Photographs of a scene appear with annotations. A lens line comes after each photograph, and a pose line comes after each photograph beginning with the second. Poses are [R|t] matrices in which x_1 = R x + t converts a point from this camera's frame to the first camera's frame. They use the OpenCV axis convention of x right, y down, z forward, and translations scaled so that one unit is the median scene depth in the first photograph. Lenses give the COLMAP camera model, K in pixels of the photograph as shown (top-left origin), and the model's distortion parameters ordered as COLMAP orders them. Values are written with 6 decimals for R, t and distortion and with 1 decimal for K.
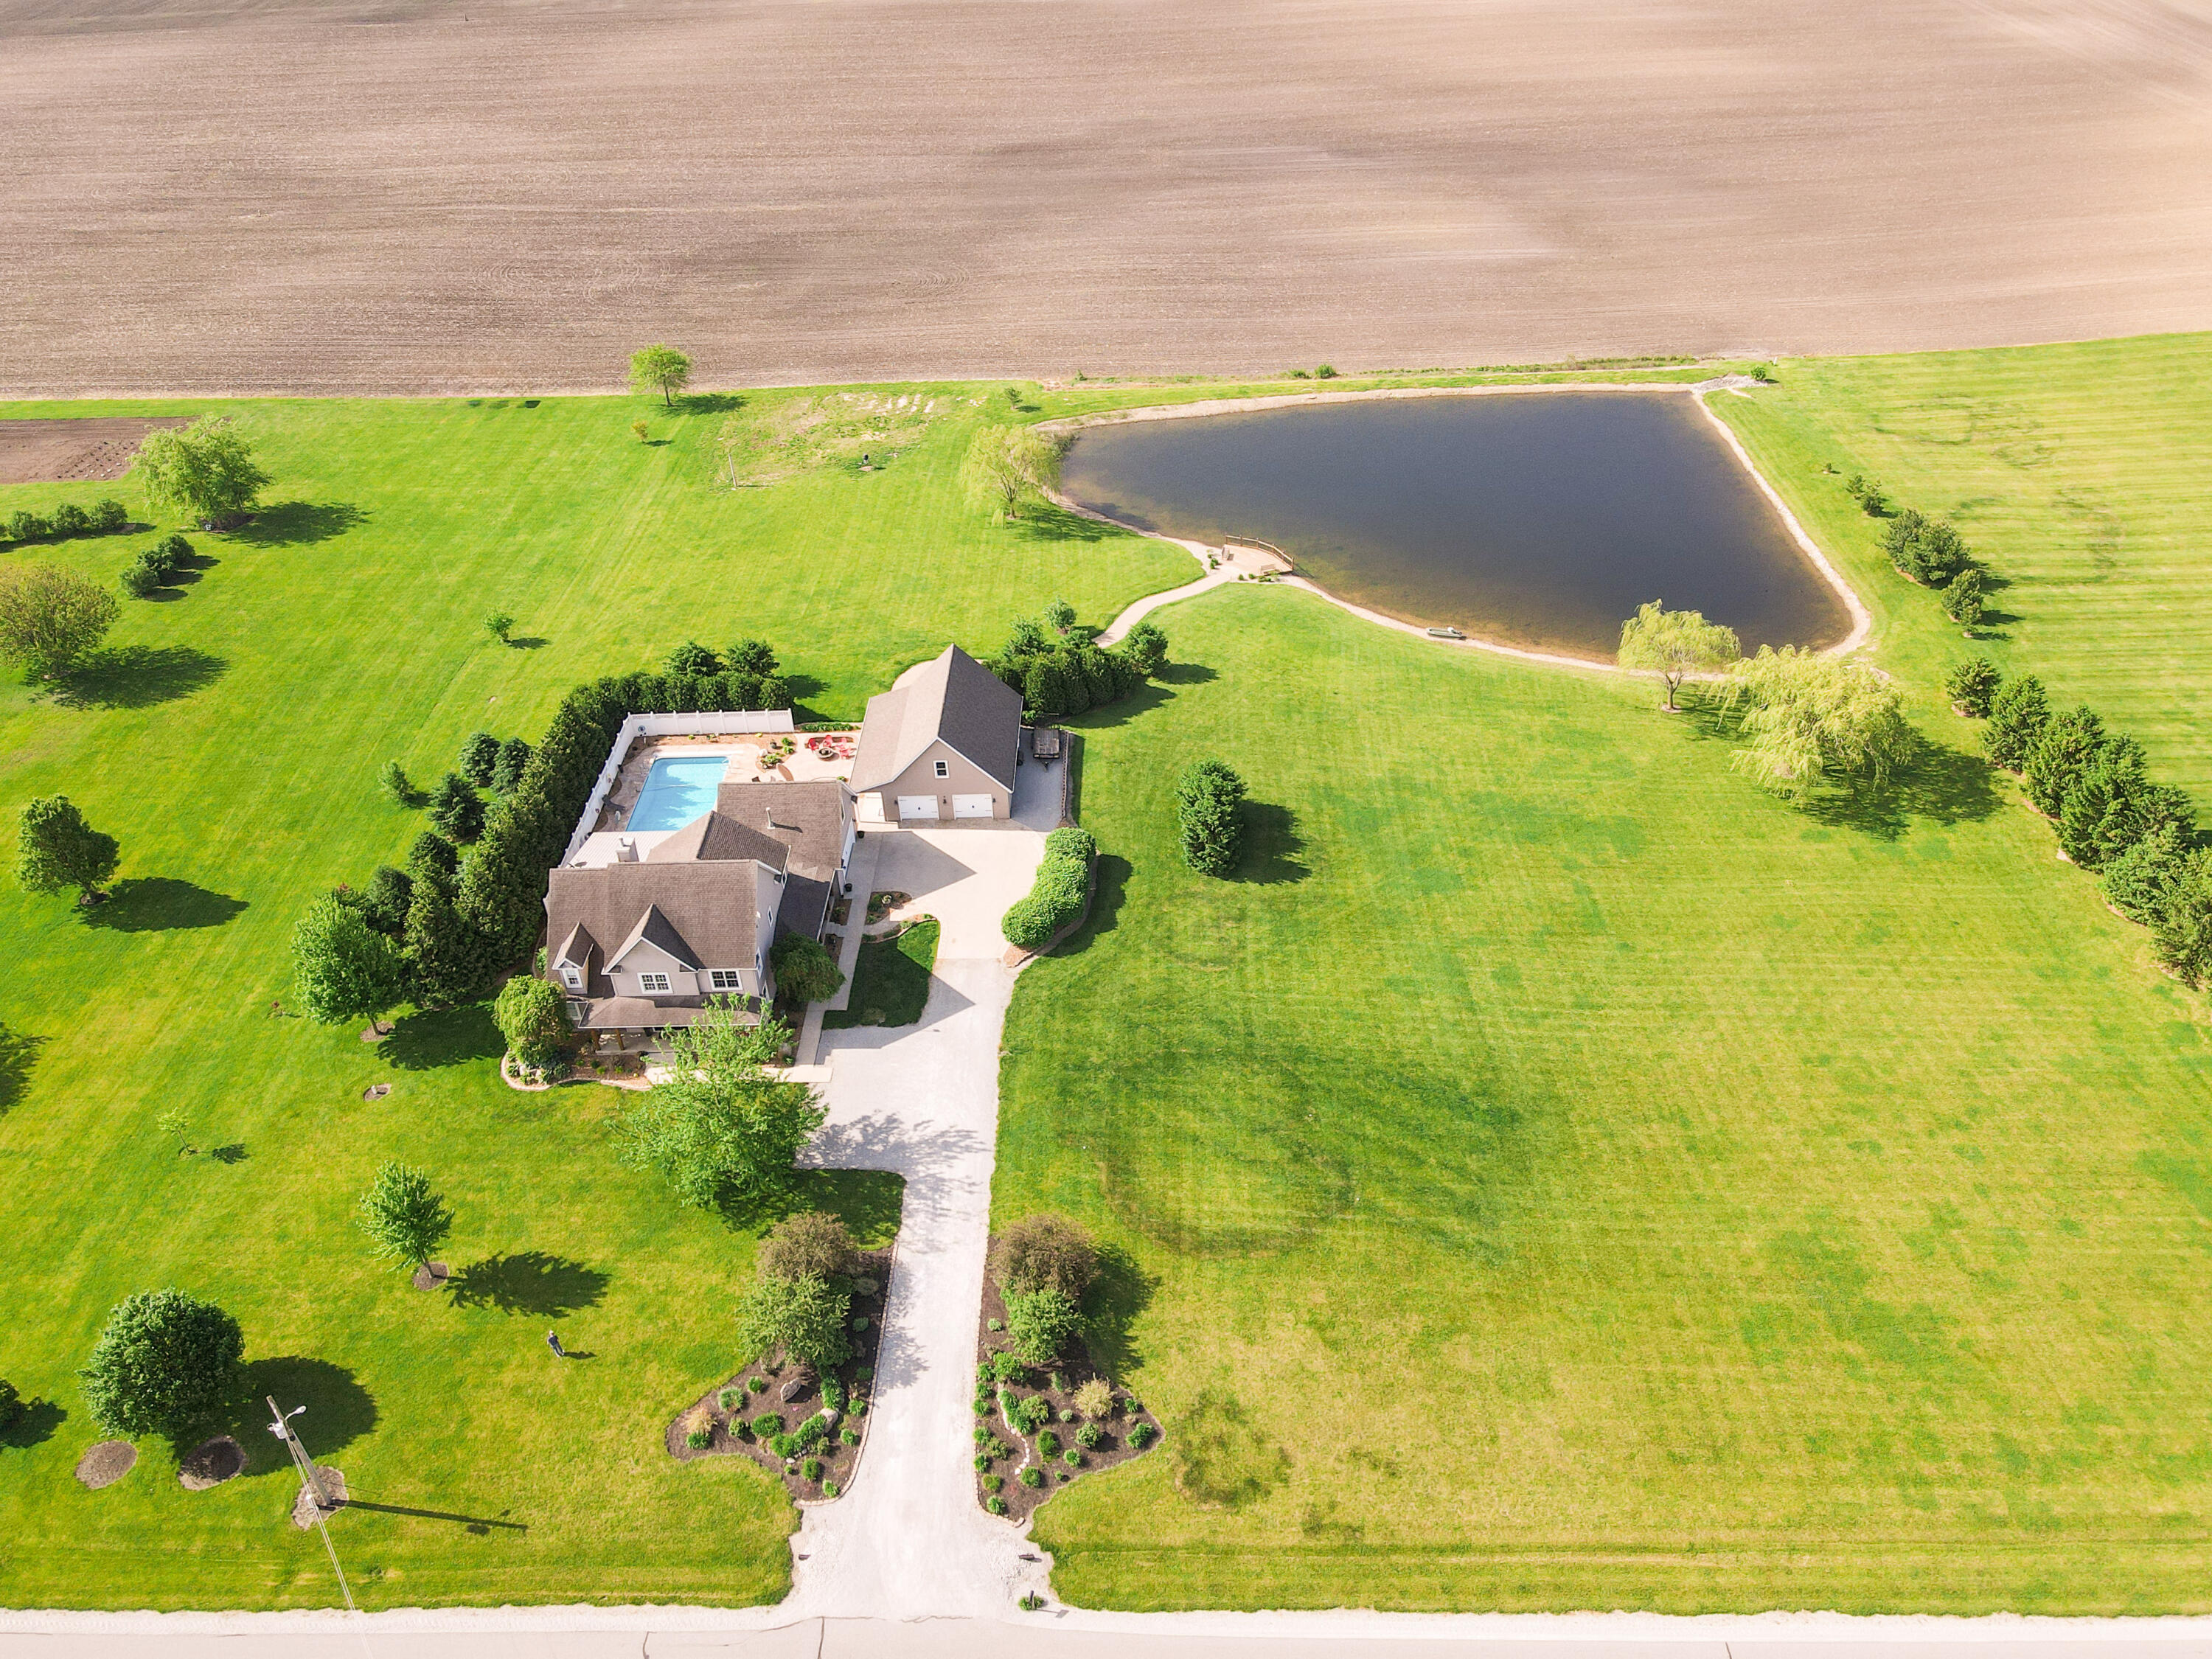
lens RADIAL K [[1650.6, 0, 1094.4], [0, 1650.6, 827.0], [0, 0, 1]] dist [-0.000016, 0.027616]
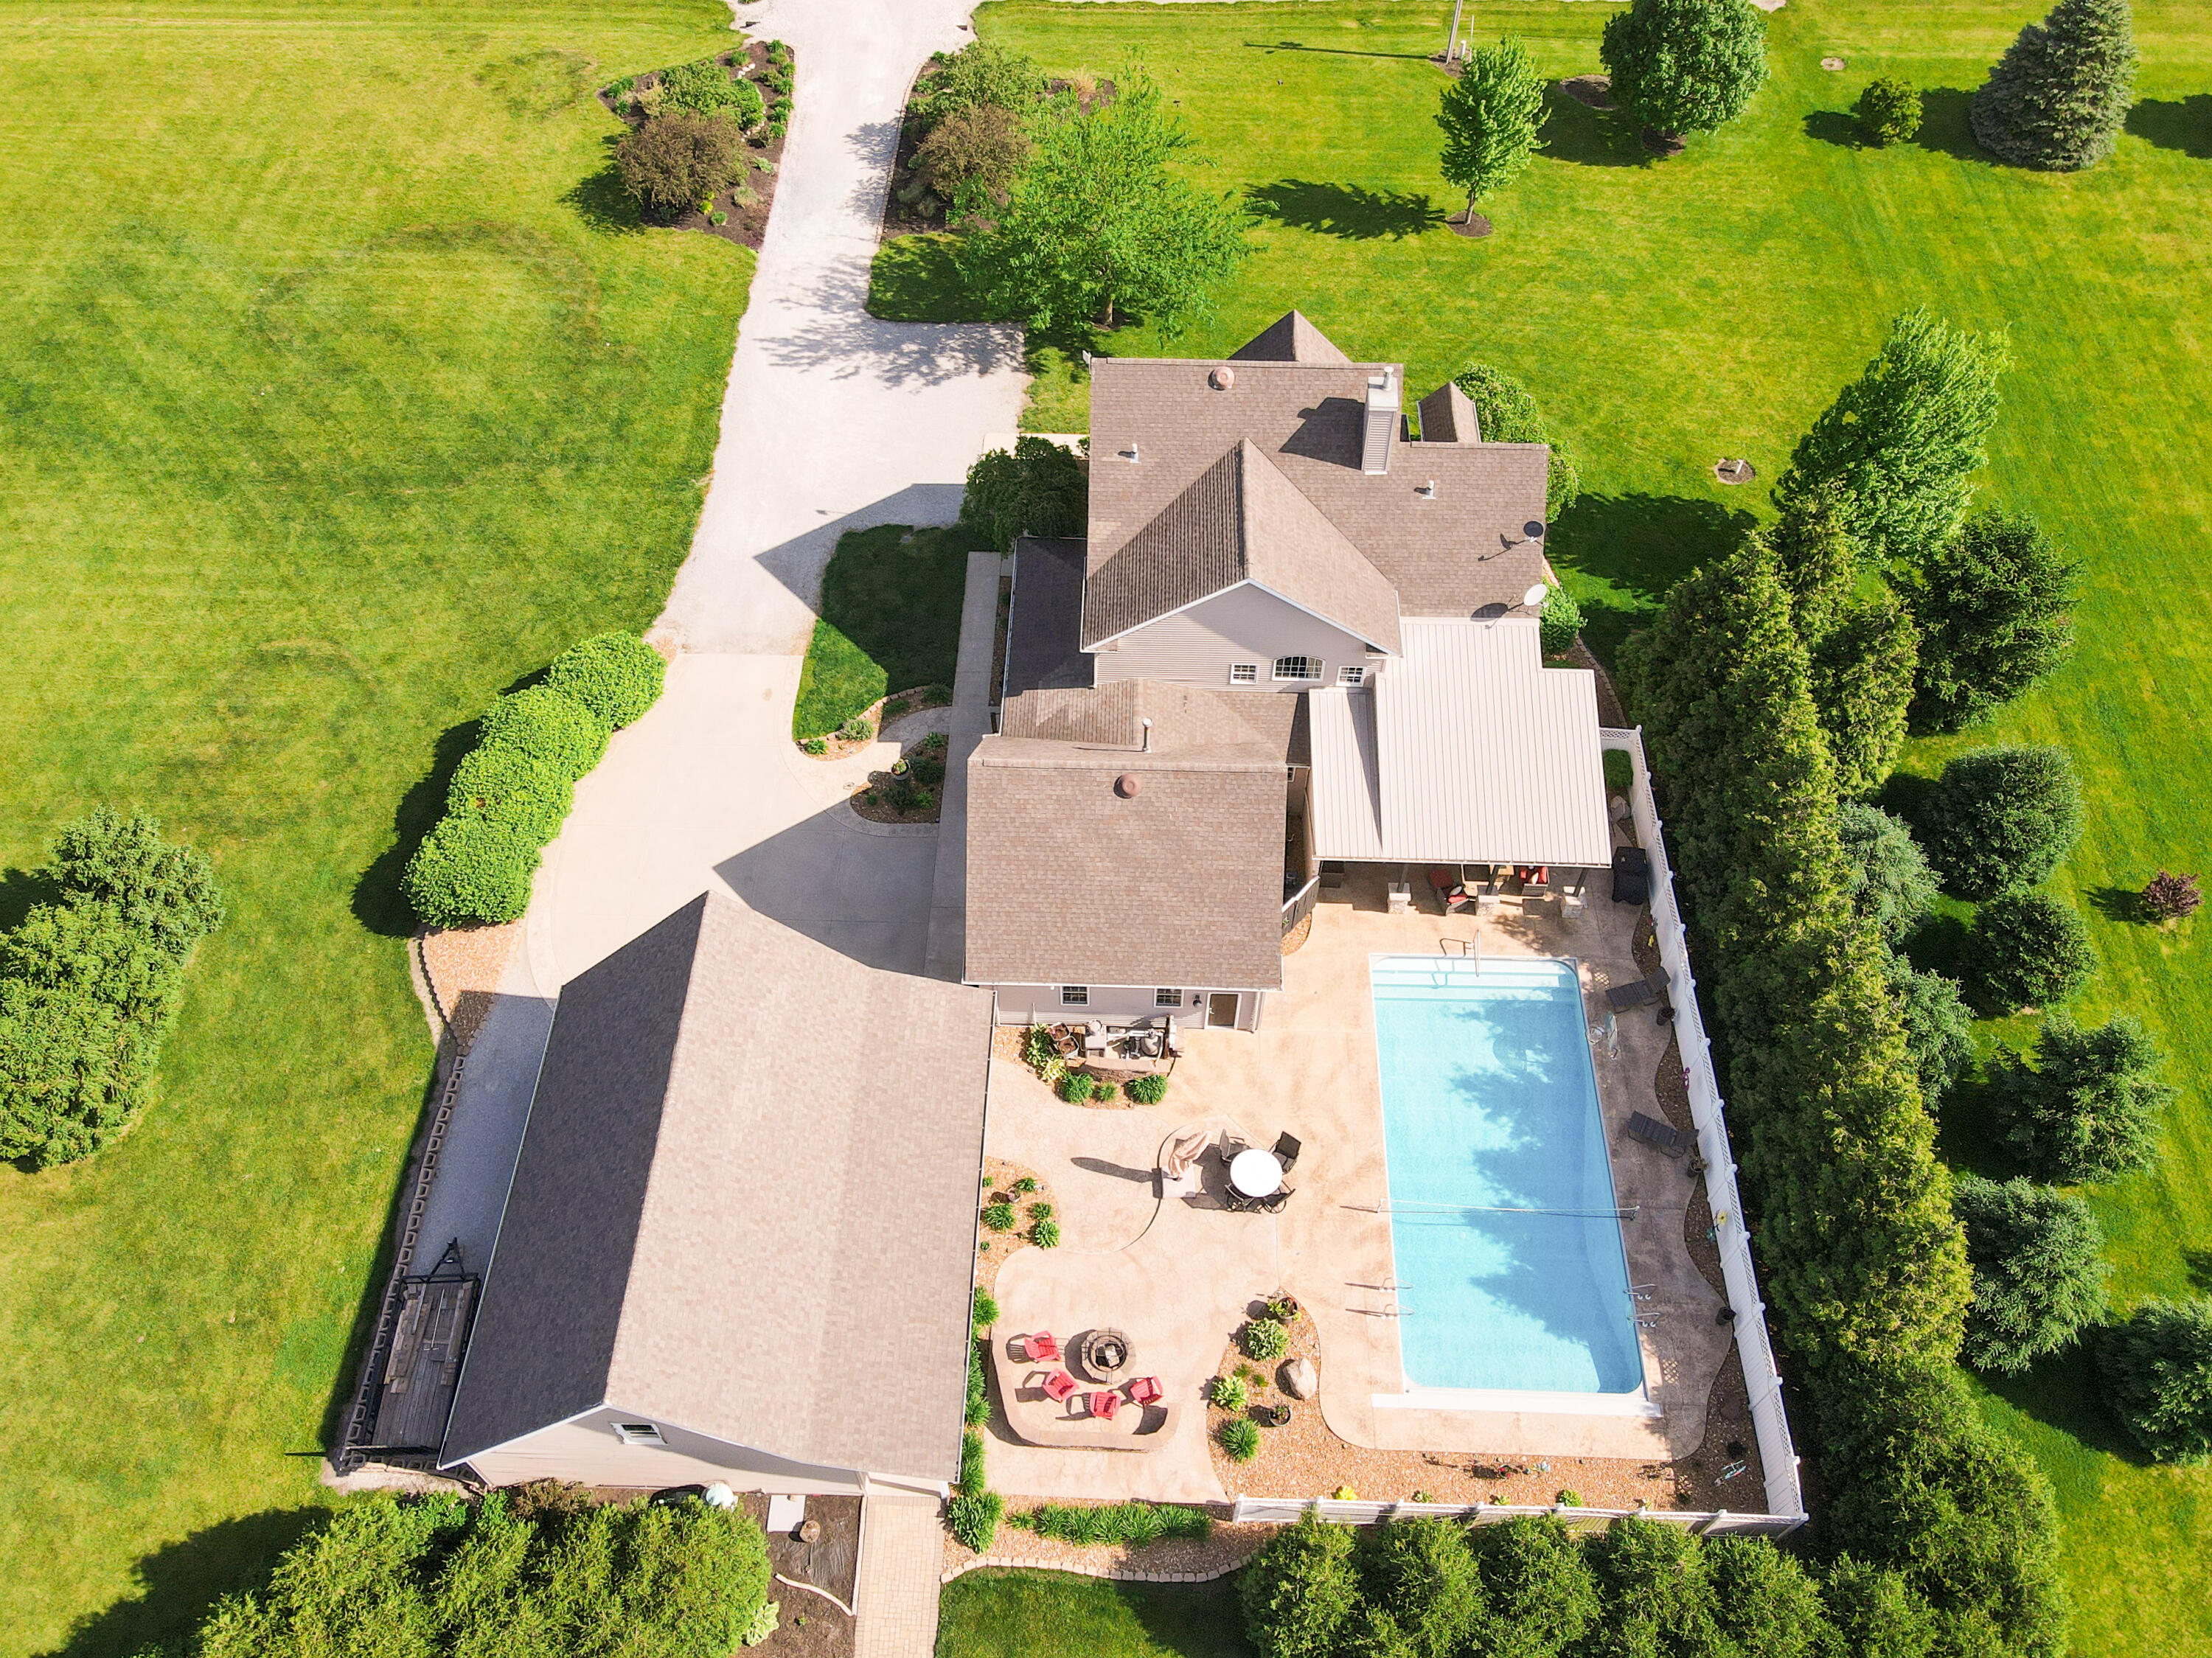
lens RADIAL K [[1679.1, 0, 1098.3], [0, 1679.1, 821.7], [0, 0, 1]] dist [-0.000069, 0.031661]
pose [[-0.999035, 0.016389, 0.040739, -0.233872], [0.040696, -0.002998, 0.999167, -0.497164], [0.016497, 0.999861, 0.002328, 1.185693]]
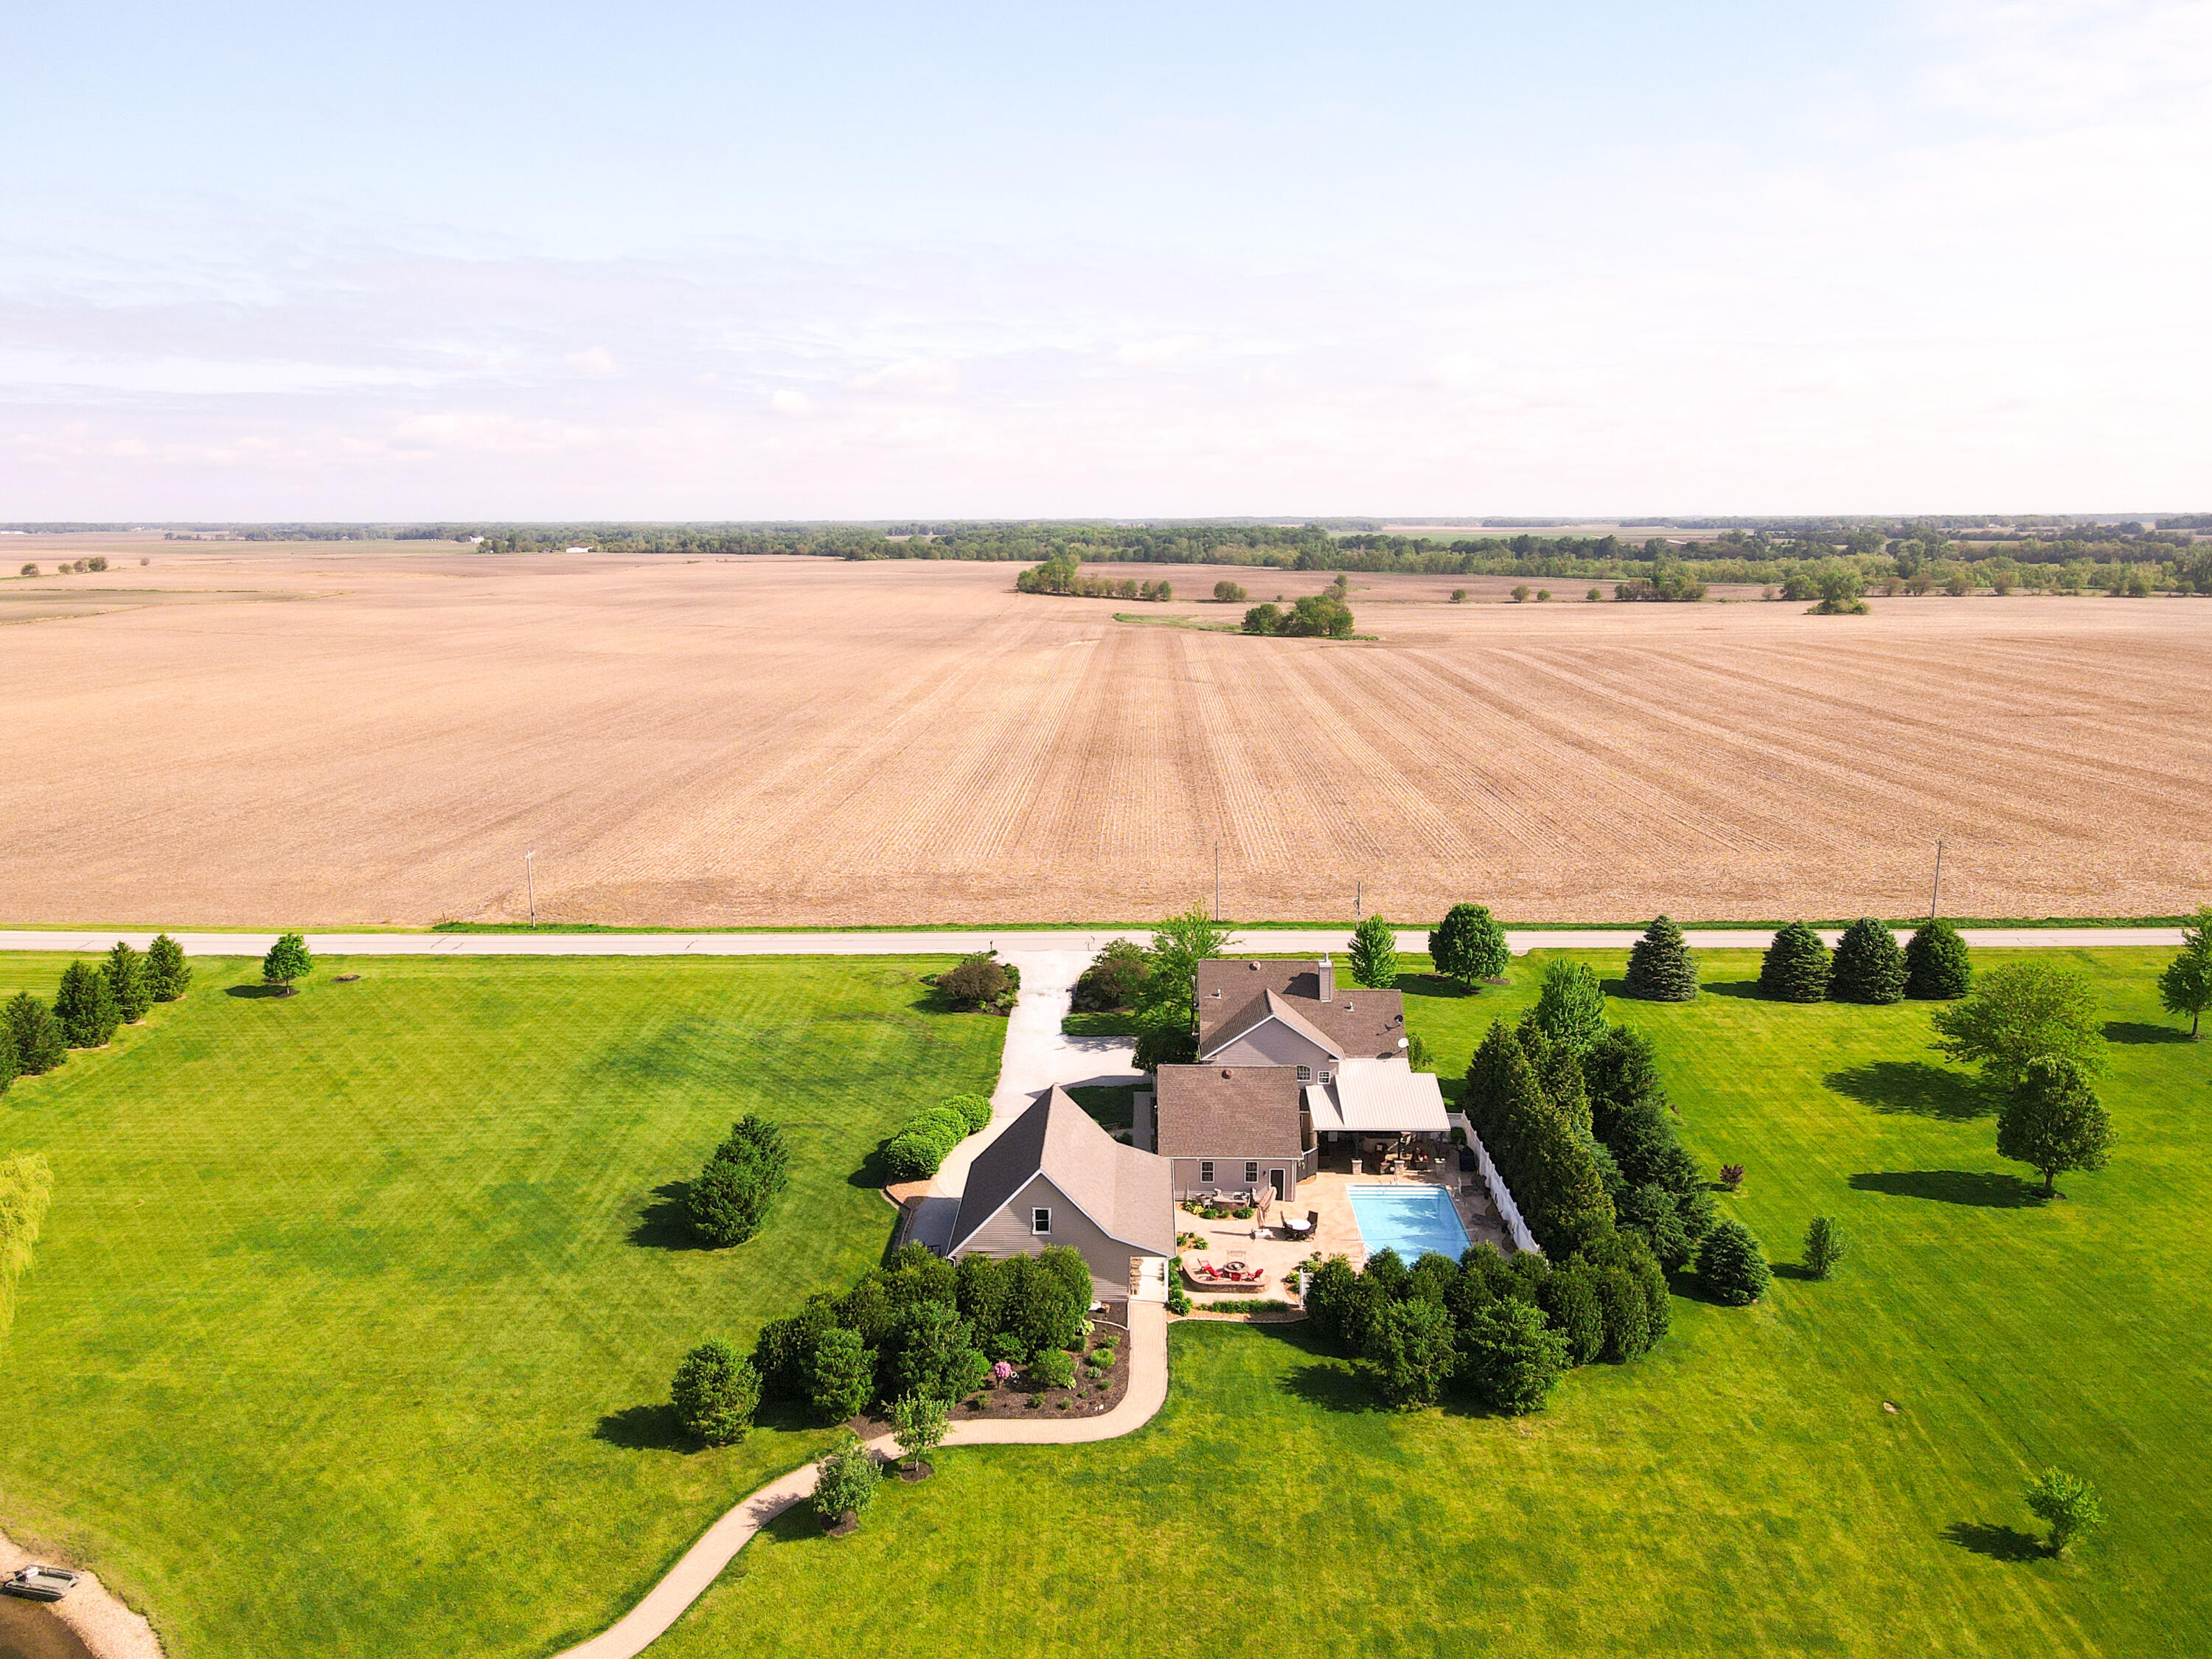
lens RADIAL K [[1634.7, 0, 1094.7], [0, 1634.7, 823.0], [0, 0, 1]] dist [-0.012126, 0.047904]
pose [[-0.998928, 0.042492, 0.018365, -0.164307], [0.042360, 0.679108, 0.732815, -0.907499], [0.018667, 0.732808, -0.680180, 1.767471]]
